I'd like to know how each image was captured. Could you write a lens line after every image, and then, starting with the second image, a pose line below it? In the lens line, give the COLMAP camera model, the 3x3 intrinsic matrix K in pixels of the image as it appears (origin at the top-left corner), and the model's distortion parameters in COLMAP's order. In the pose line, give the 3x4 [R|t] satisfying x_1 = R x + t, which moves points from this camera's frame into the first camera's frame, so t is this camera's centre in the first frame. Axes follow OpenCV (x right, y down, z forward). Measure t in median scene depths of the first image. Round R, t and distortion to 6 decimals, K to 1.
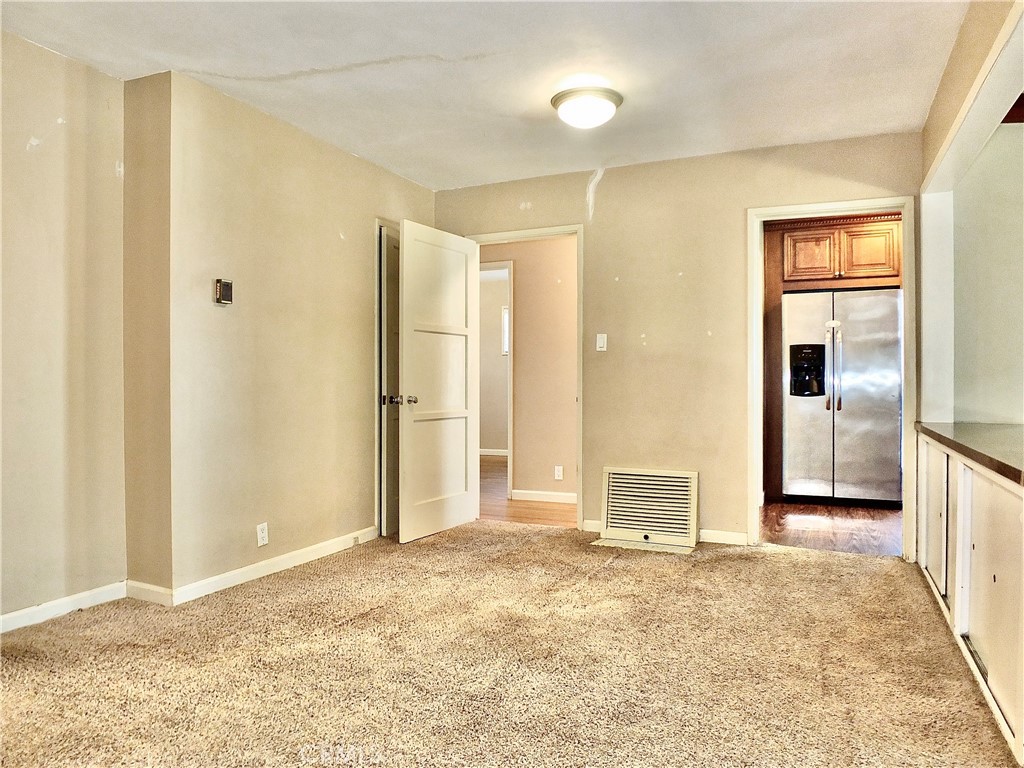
lens RADIAL K [[694.3, 0, 512.0], [0, 694.3, 384.0], [0, 0, 1]] dist [-0.026206, 0.007807]
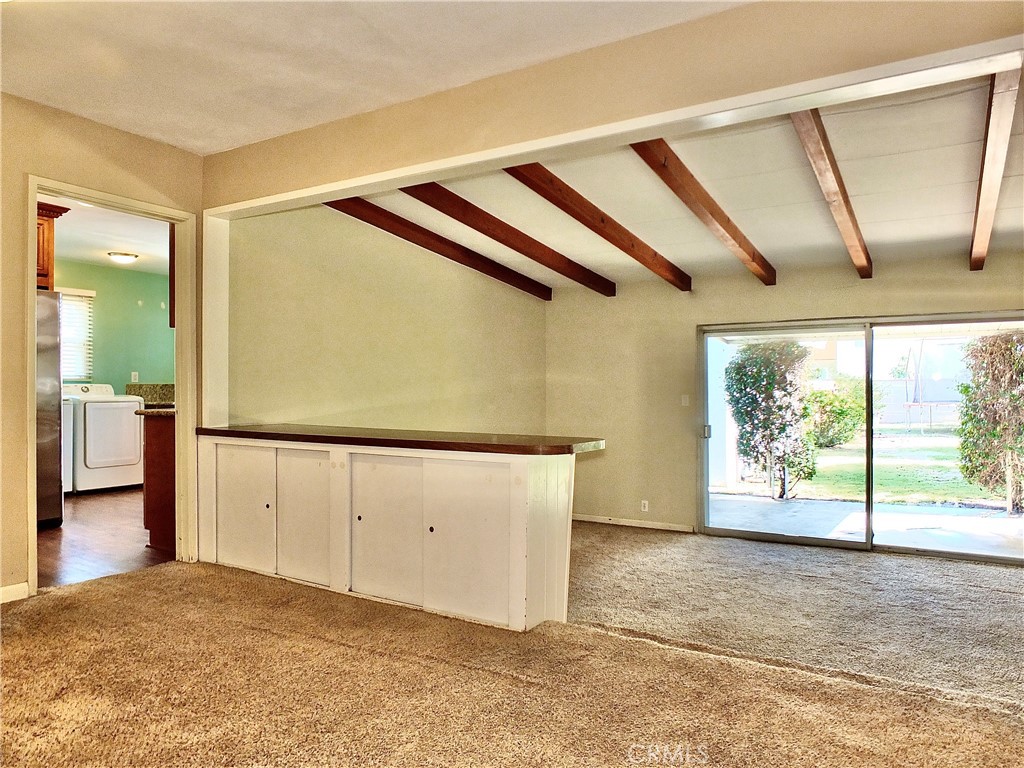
lens RADIAL K [[694.3, 0, 512.0], [0, 694.3, 384.0], [0, 0, 1]] dist [-0.026206, 0.007807]
pose [[0.125708, 0.007075, 0.992042, -0.358883], [0.004615, 0.999960, -0.007716, -0.002613], [-0.992057, 0.005549, 0.125670, 0.337121]]
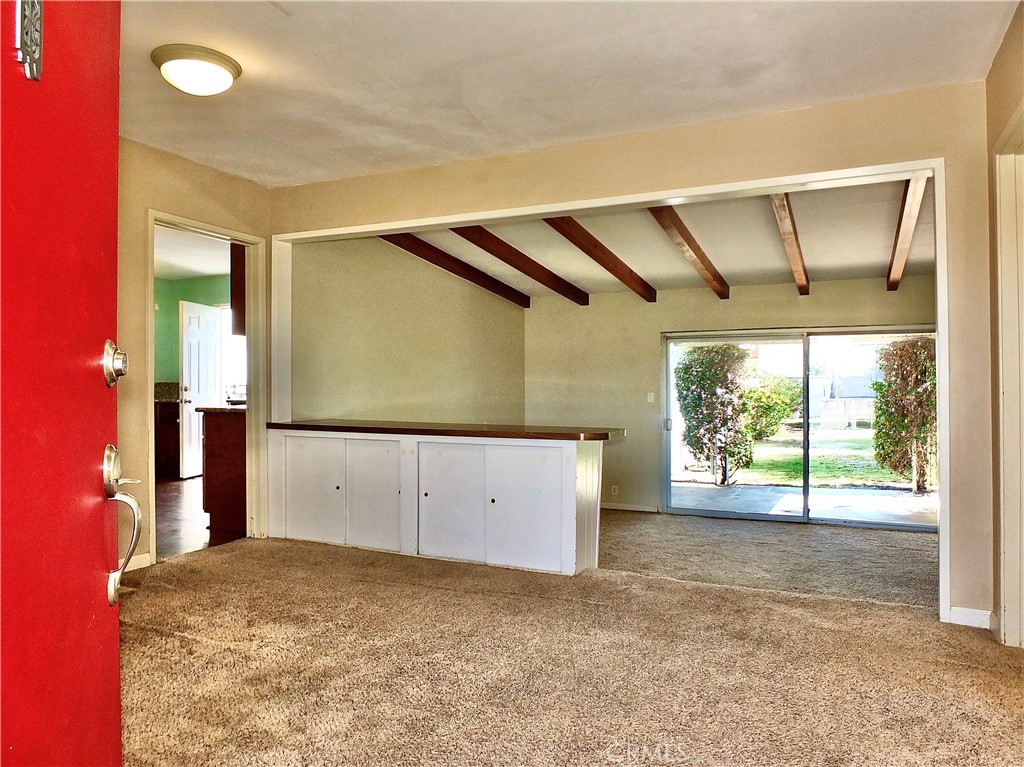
lens RADIAL K [[702.5, 0, 512.0], [0, 702.5, 383.5], [0, 0, 1]] dist [-0.021550, -0.000244]
pose [[0.017995, 0.002124, 0.999836, -0.580670], [0.004955, 0.999985, -0.002214, -0.009749], [-0.999826, 0.004994, 0.017984, 0.472436]]
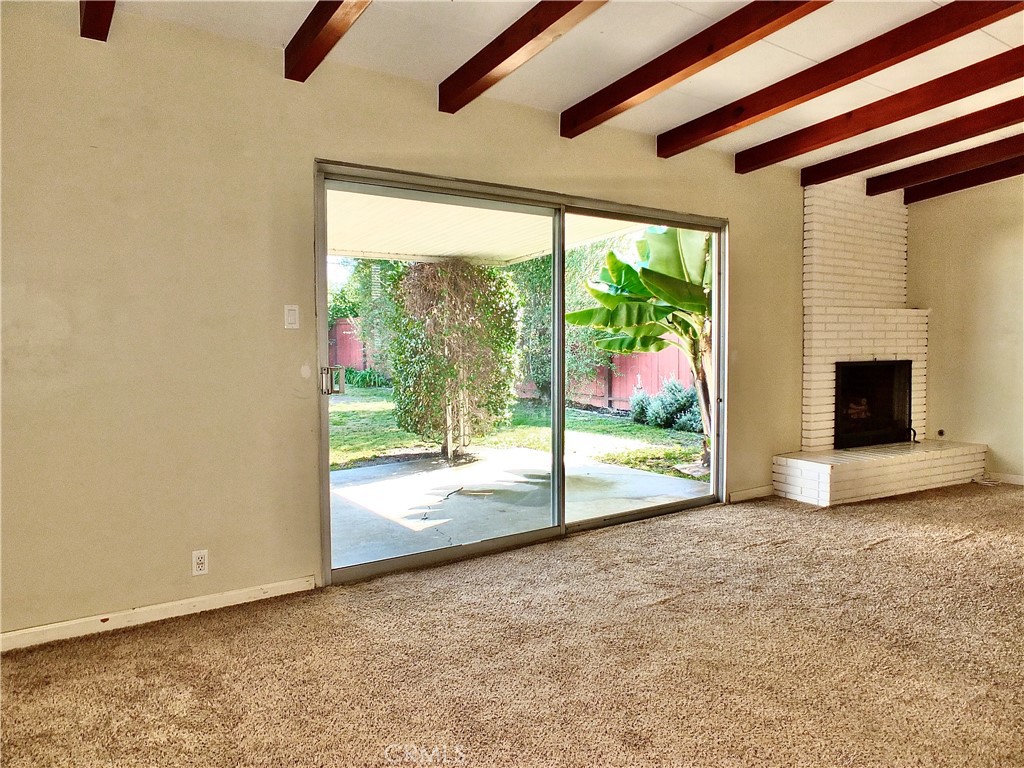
lens RADIAL K [[711.0, 0, 512.0], [0, 711.0, 384.0], [0, 0, 1]] dist [-0.033457, -0.000863]
pose [[-0.867592, -0.022521, 0.496766, 0.663096], [0.007590, 0.998258, 0.058511, 0.053316], [-0.497219, 0.054535, -0.865910, 0.678356]]
